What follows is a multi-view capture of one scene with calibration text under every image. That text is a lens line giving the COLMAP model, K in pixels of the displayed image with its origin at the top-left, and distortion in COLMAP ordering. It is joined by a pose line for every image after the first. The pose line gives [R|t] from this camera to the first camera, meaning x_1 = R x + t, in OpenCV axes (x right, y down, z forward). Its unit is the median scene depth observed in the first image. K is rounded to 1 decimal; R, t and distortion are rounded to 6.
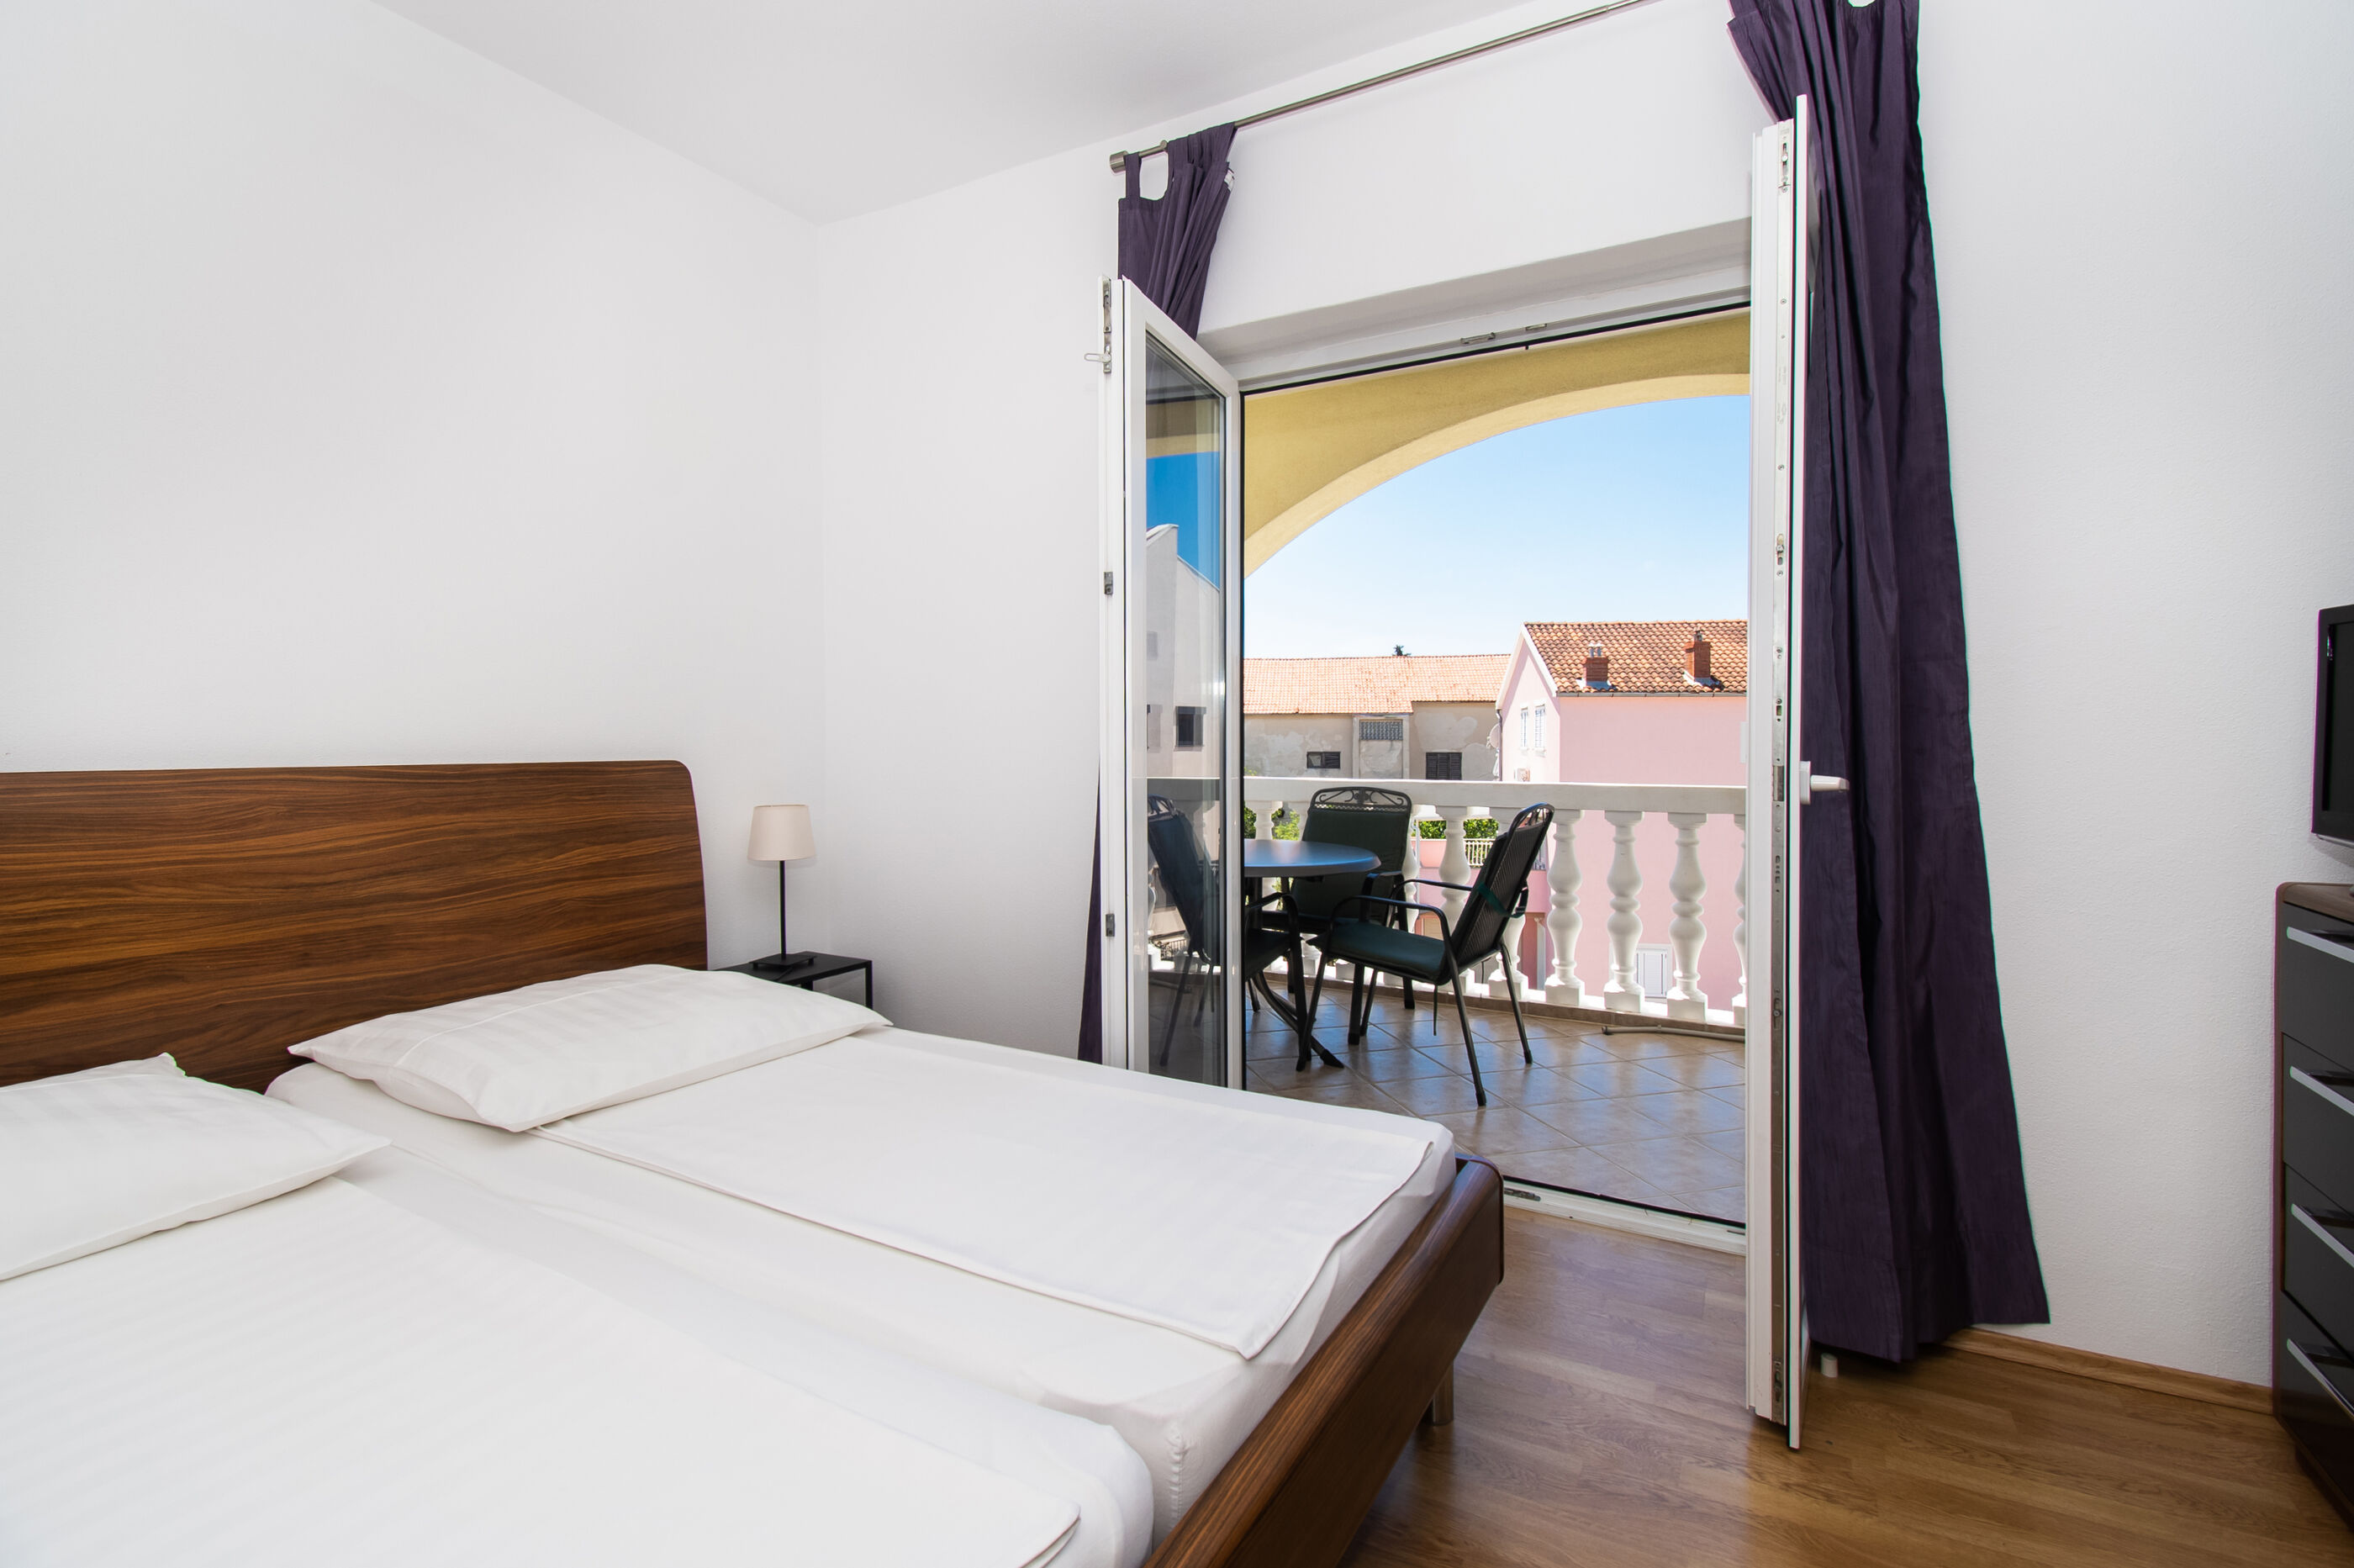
lens RADIAL K [[1061.6, 0, 1178.6], [0, 1061.6, 771.5], [0, 0, 1]] dist [-0.003505, -0.013389]
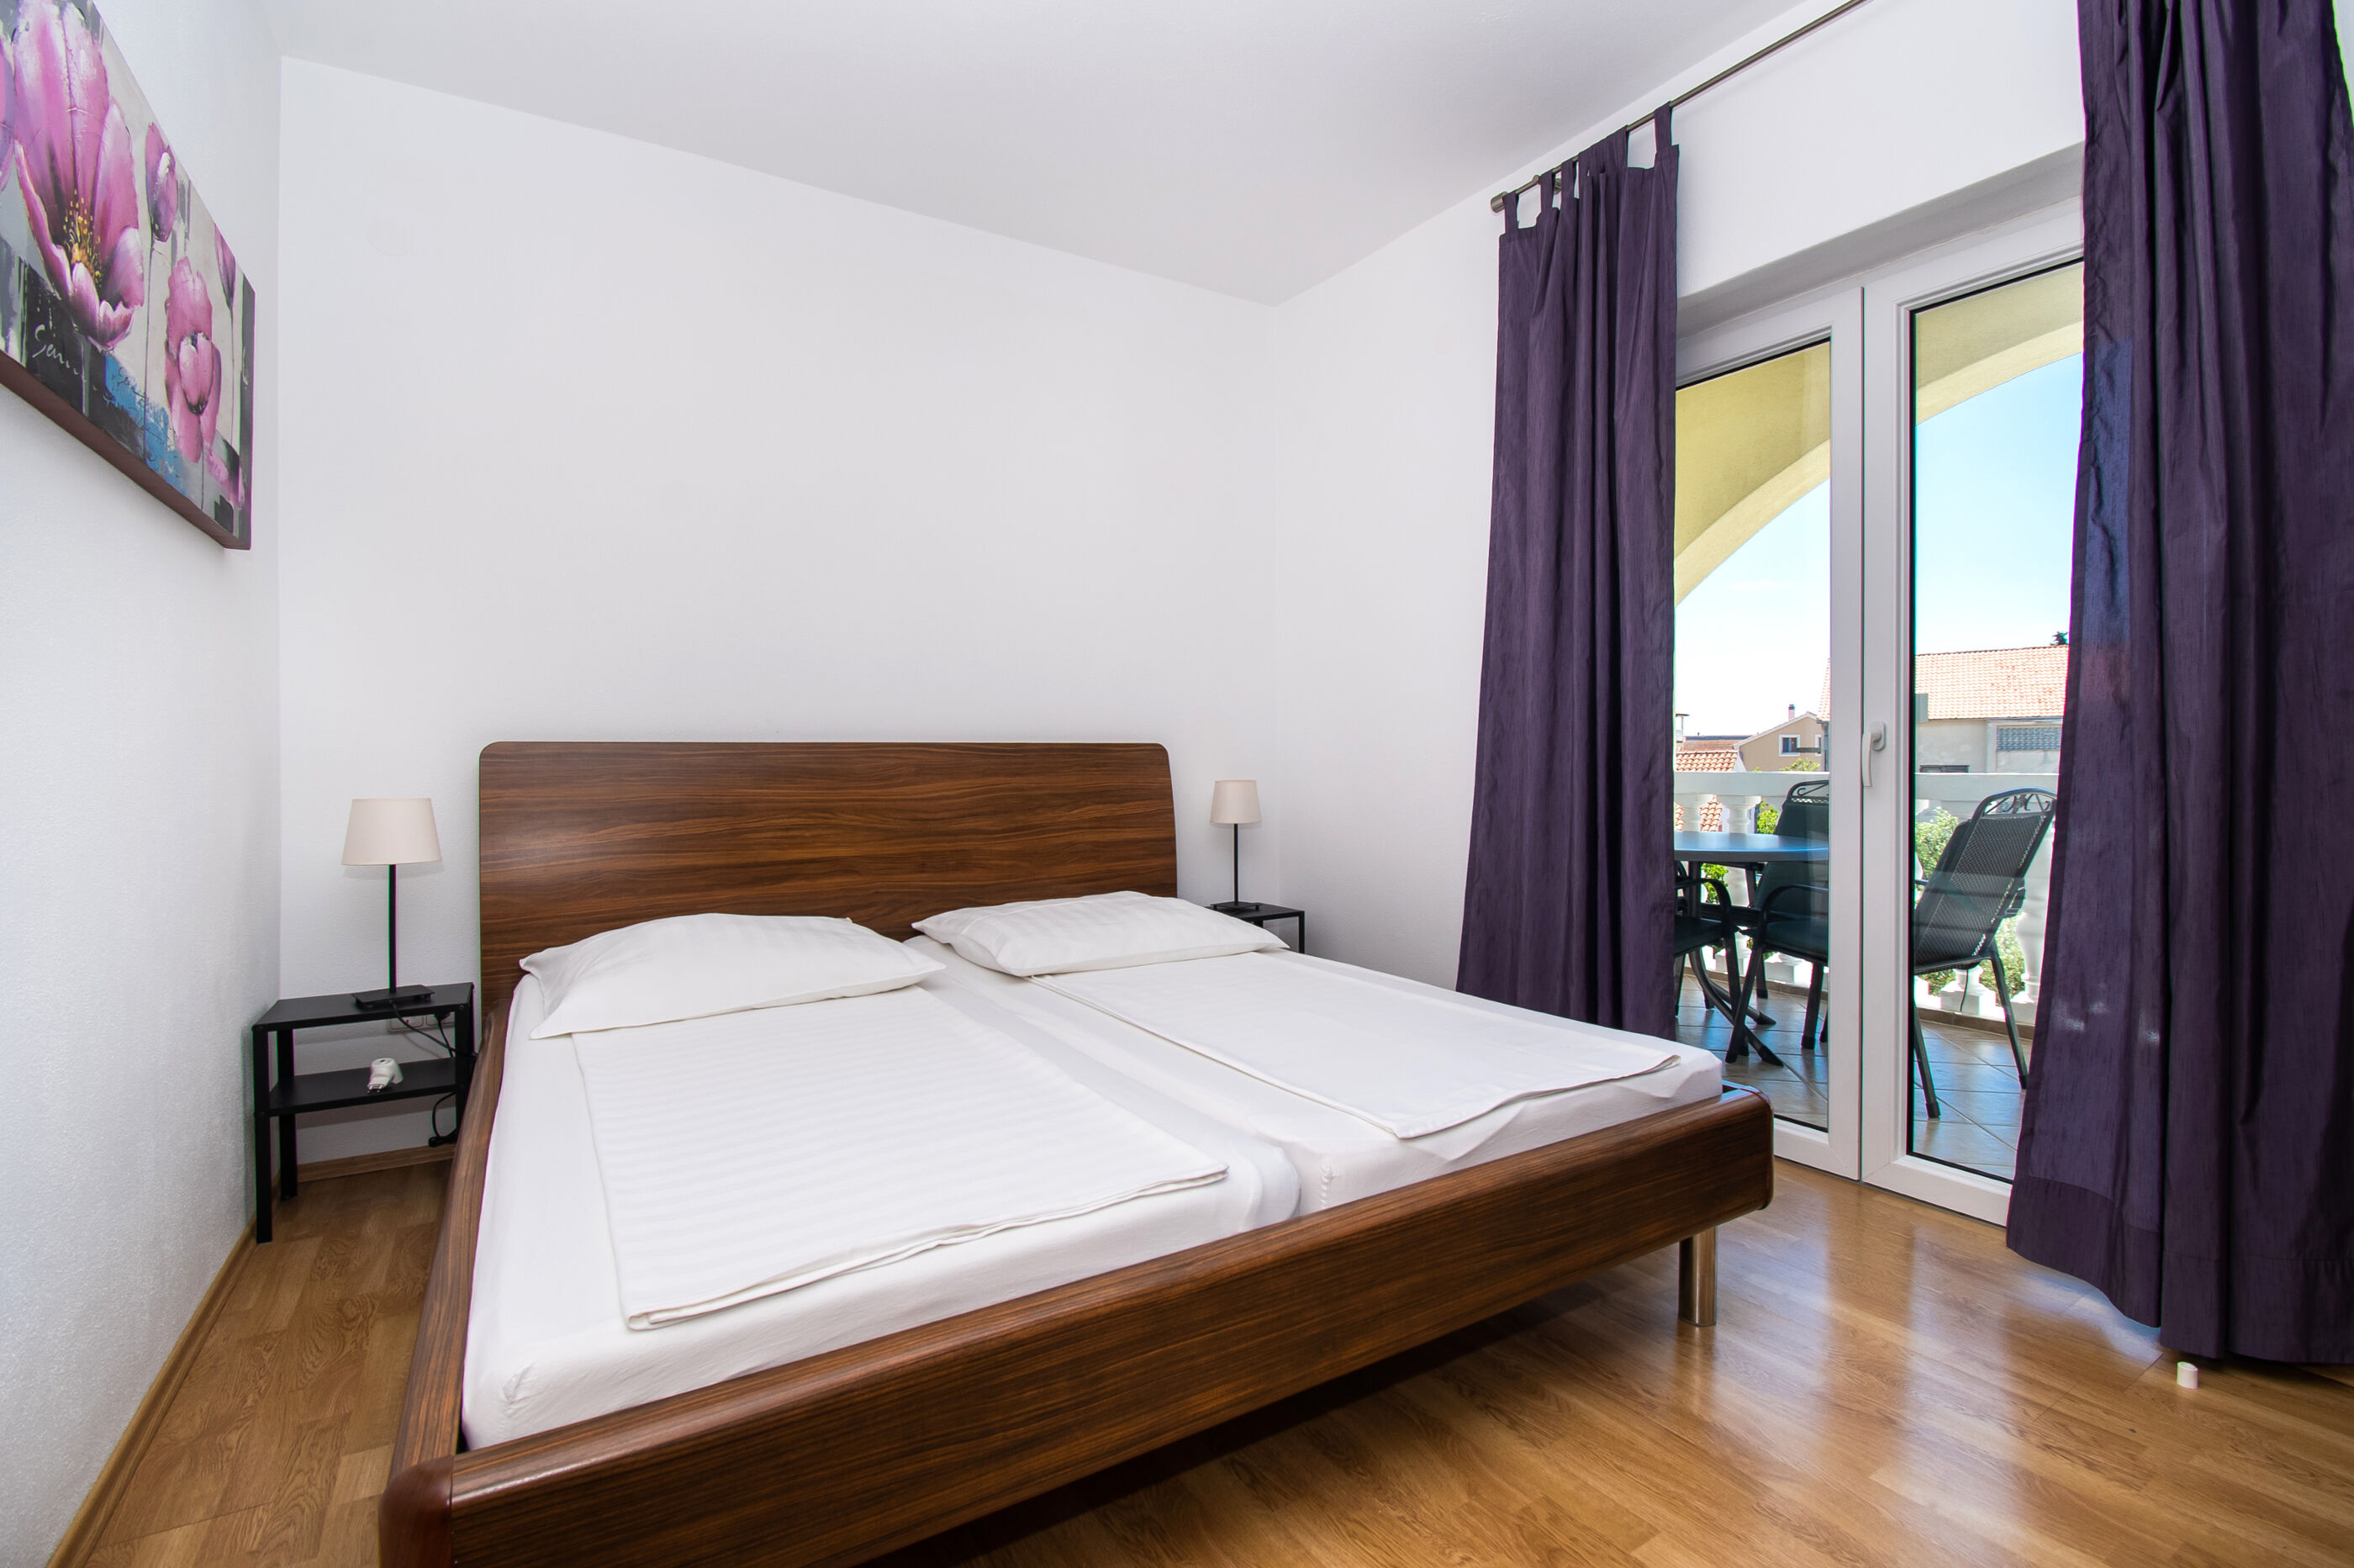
lens RADIAL K [[1061.6, 0, 1178.6], [0, 1061.6, 771.5], [0, 0, 1]] dist [-0.003505, -0.013389]
pose [[0.872281, 0.000928, -0.489003, 0.215429], [-0.009521, 0.999841, -0.015087, 0.050579], [0.488912, 0.017816, 0.872151, -0.144296]]
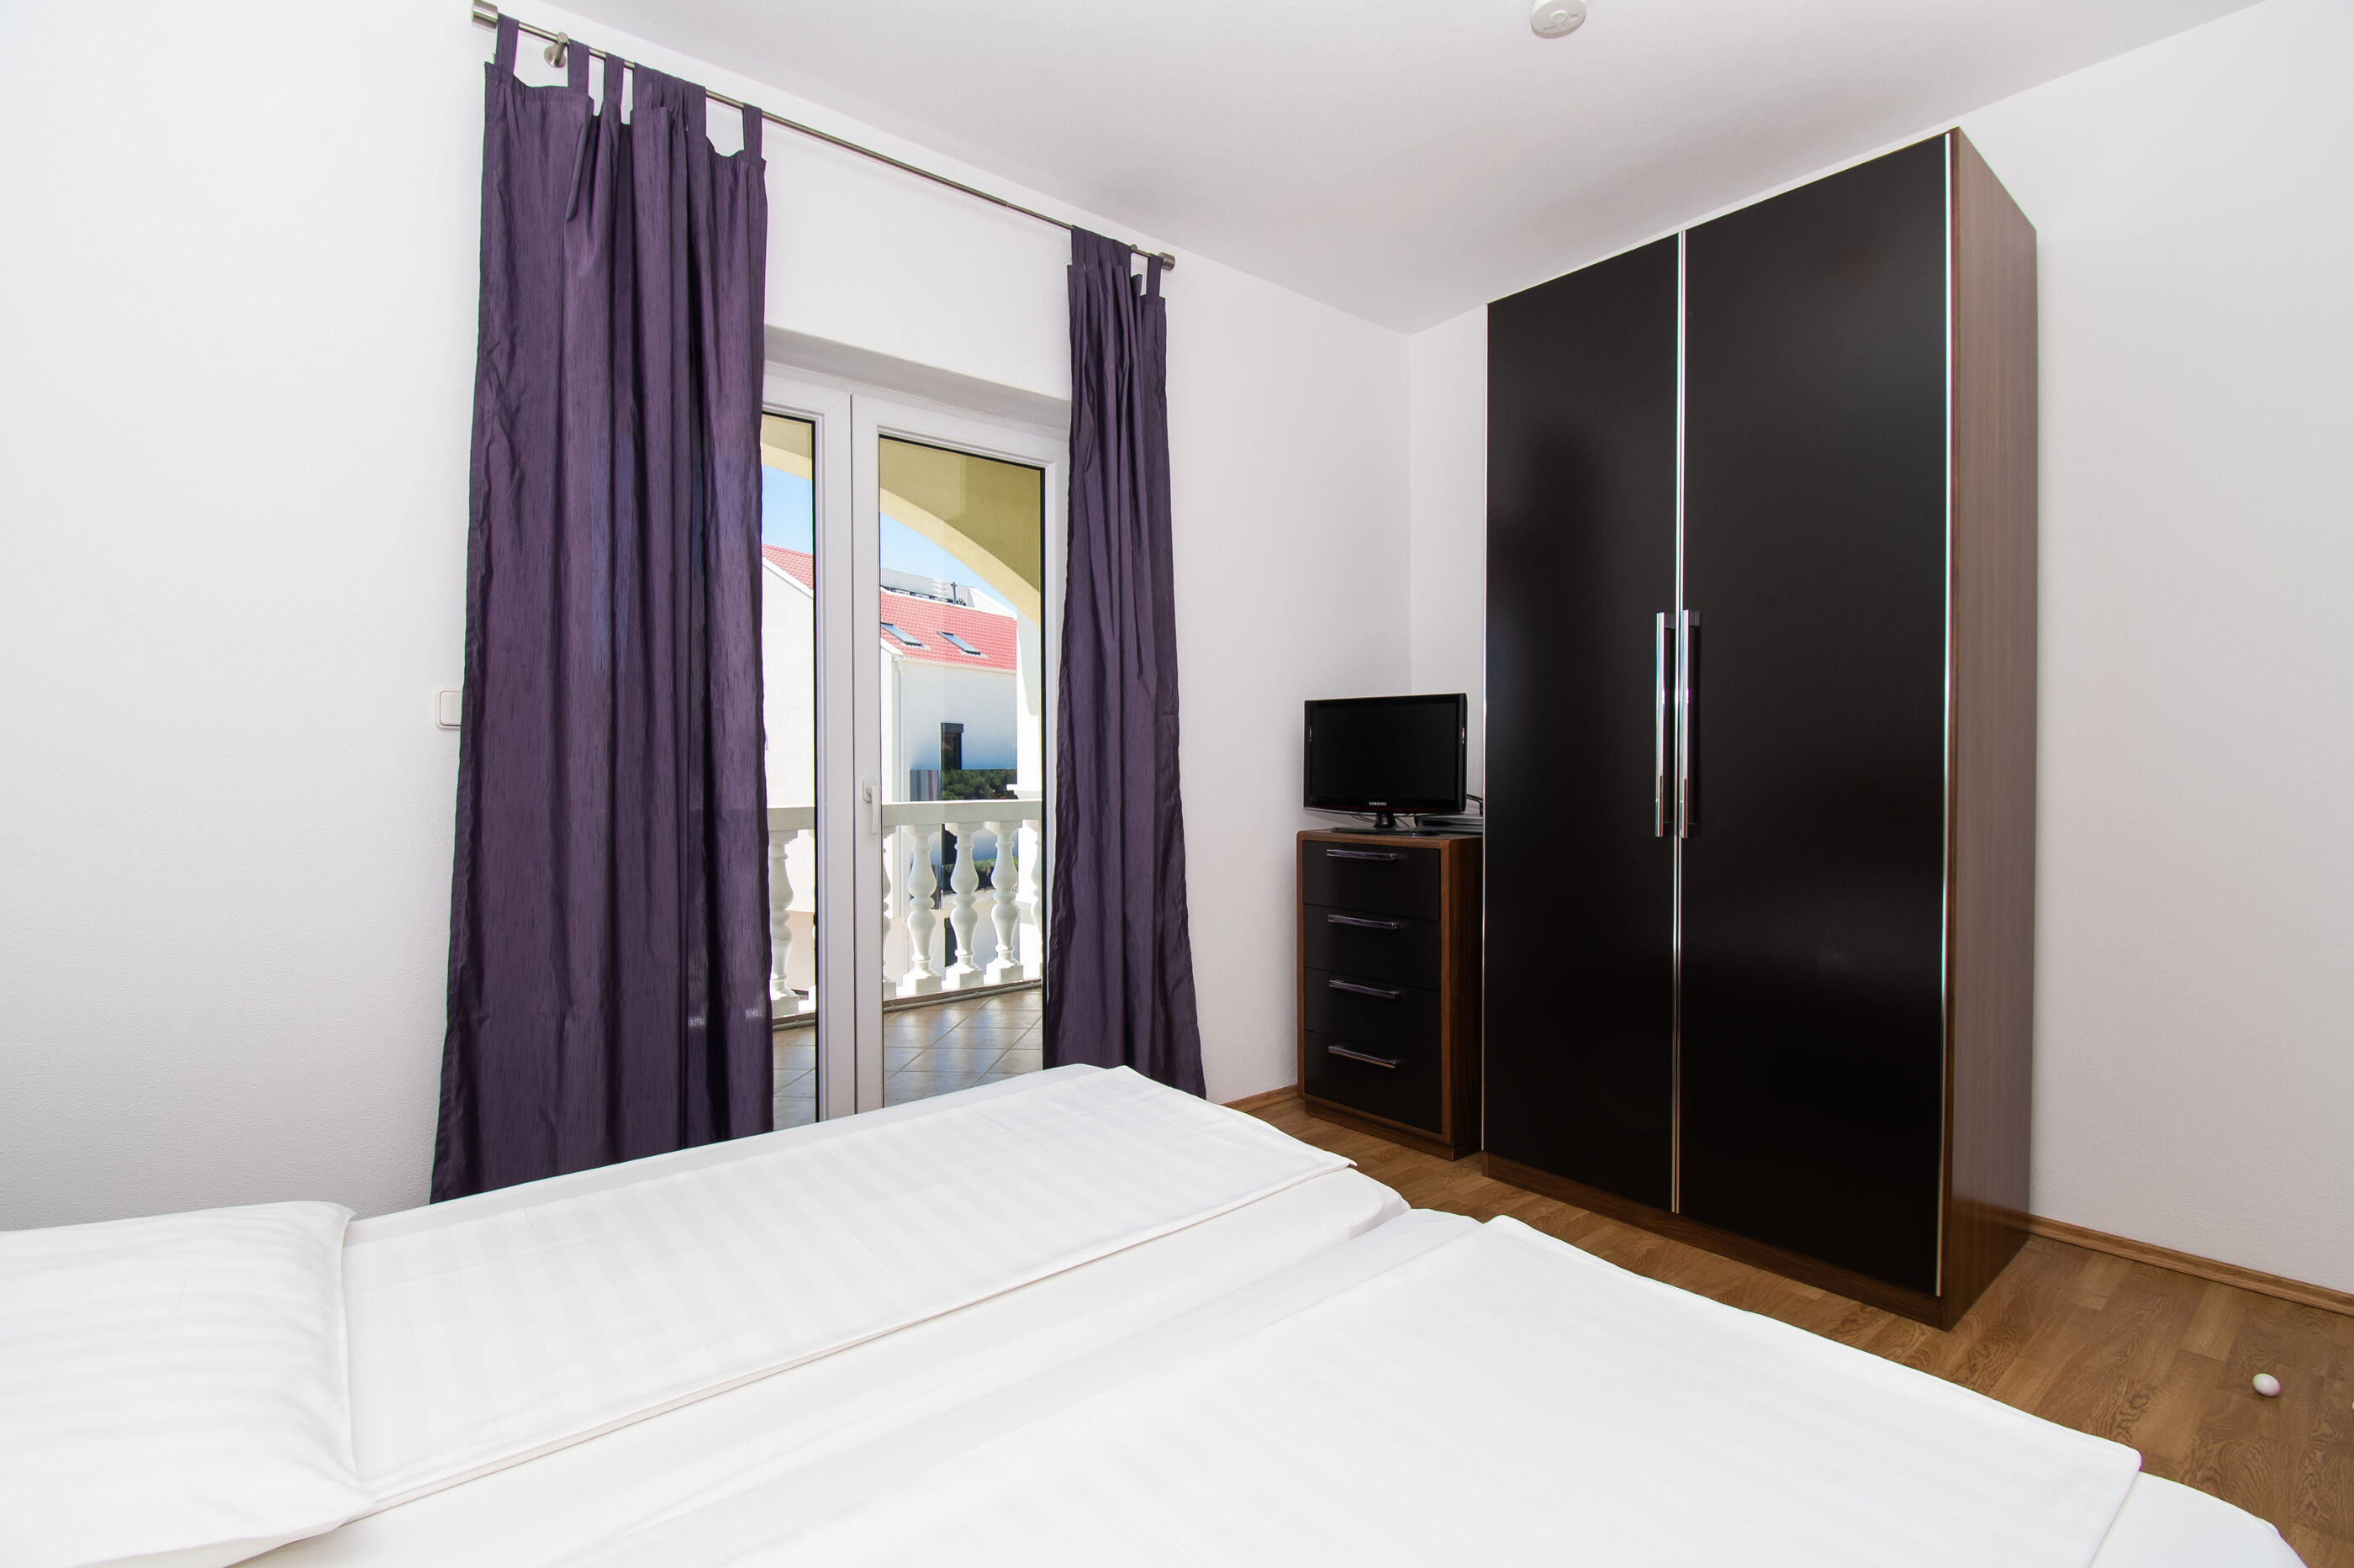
lens RADIAL K [[1061.6, 0, 1178.6], [0, 1061.6, 771.5], [0, 0, 1]] dist [-0.003505, -0.013389]
pose [[0.364935, -0.012008, 0.930956, -0.640244], [0.036855, 0.999319, -0.001557, -0.010902], [-0.930303, 0.034879, 0.365129, 0.305623]]
